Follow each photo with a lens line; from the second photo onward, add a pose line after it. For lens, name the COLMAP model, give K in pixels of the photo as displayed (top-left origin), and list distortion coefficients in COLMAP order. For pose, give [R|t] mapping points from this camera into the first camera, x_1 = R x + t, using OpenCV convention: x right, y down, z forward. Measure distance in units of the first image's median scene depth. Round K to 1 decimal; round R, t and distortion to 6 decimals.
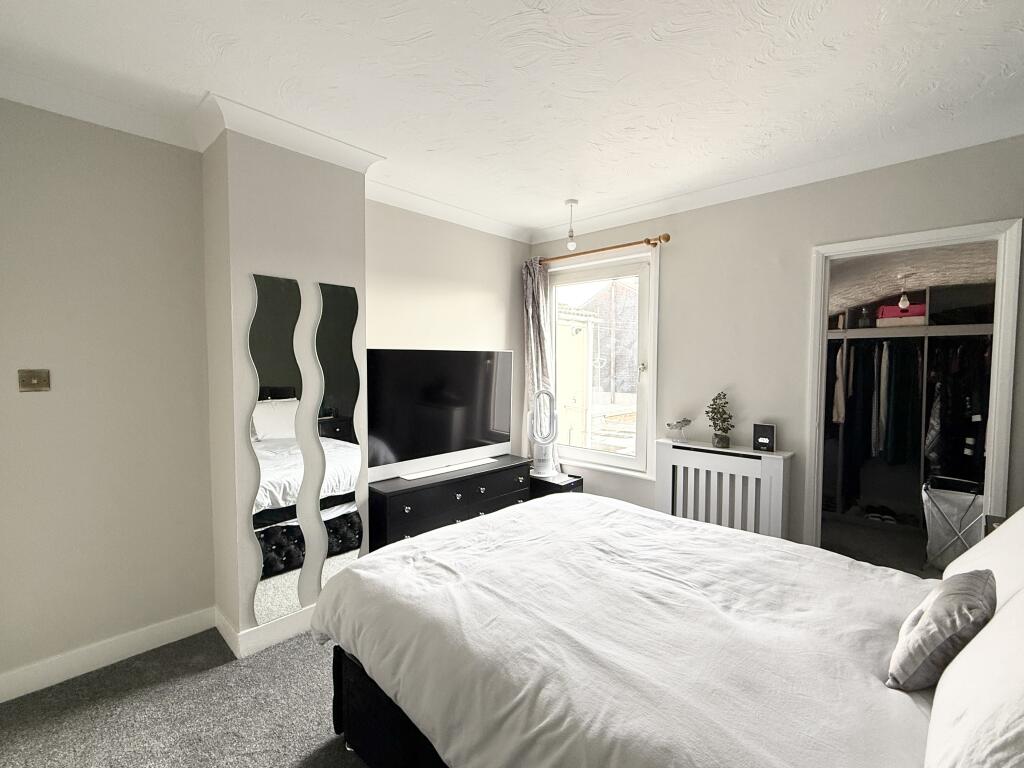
lens RADIAL K [[469.3, 0, 511.9], [0, 469.3, 386.4], [0, 0, 1]] dist [0.003559, -0.000395]
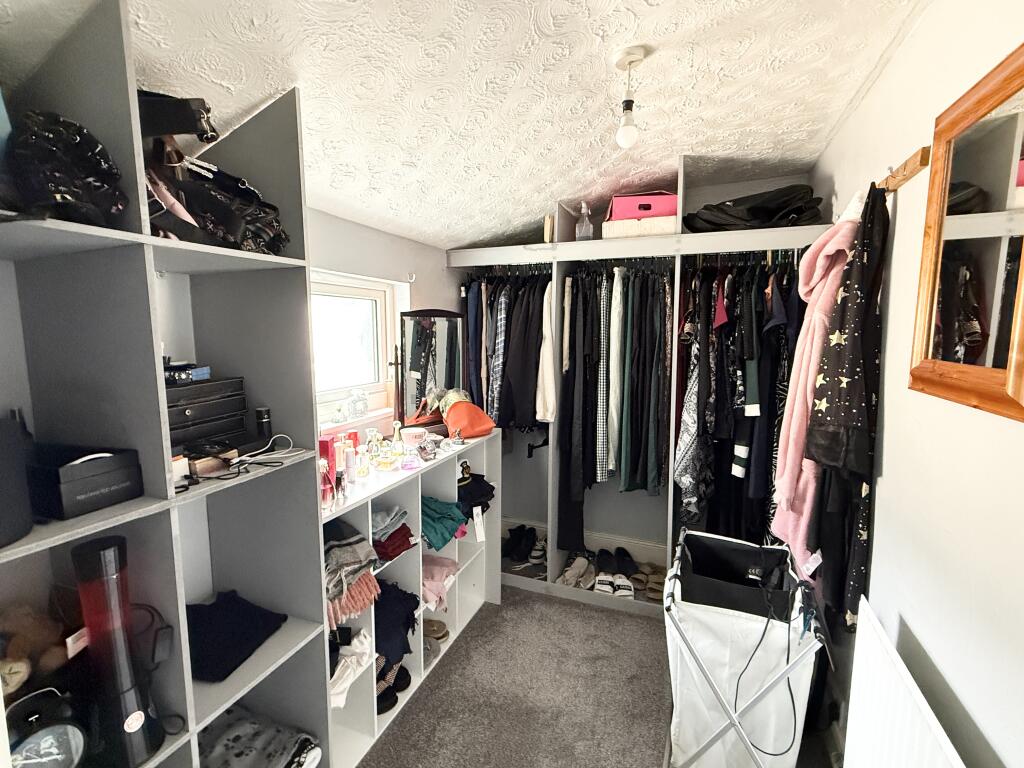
lens RADIAL K [[469.3, 0, 509.5], [0, 469.3, 381.1], [0, 0, 1]] dist [0.003559, -0.000395]
pose [[0.934033, -0.044988, 0.354343, 0.539030], [0.019595, 0.996996, 0.074930, -0.010374], [-0.356650, -0.063043, 0.932109, 0.599069]]
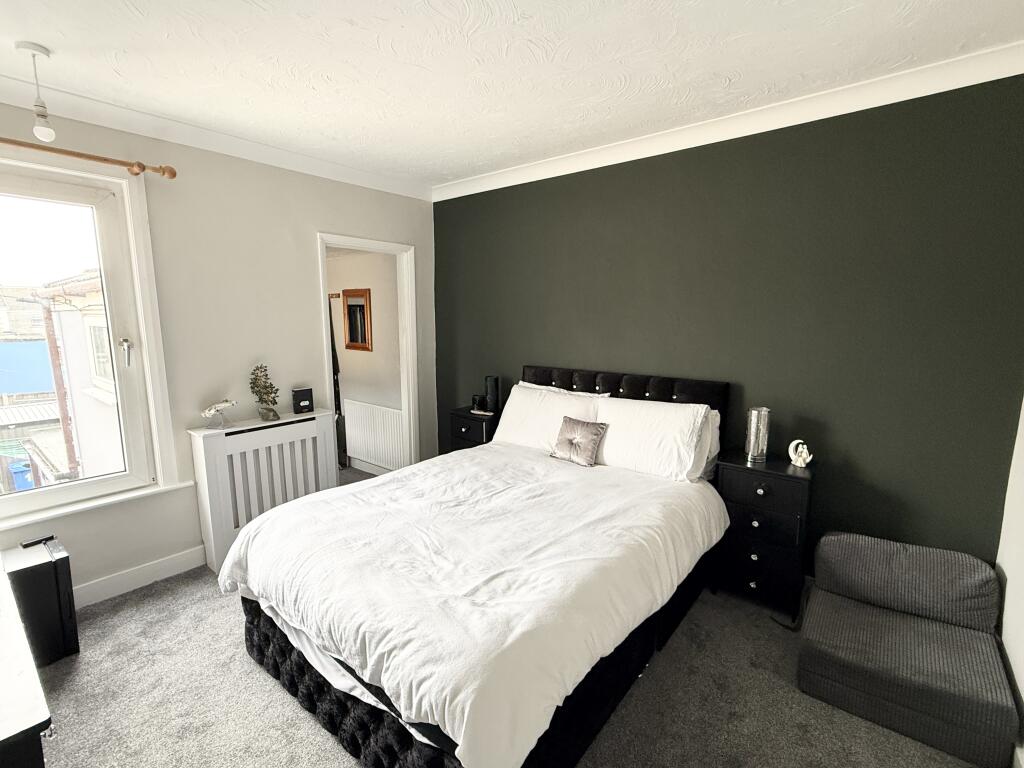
lens RADIAL K [[469.3, 0, 508.4], [0, 469.3, 386.7], [0, 0, 1]] dist [0.003559, -0.000395]
pose [[-0.065651, -0.156223, 0.985538, -0.754208], [0.051838, 0.985801, 0.159717, -0.098427], [-0.996495, 0.061574, -0.056620, 0.759893]]
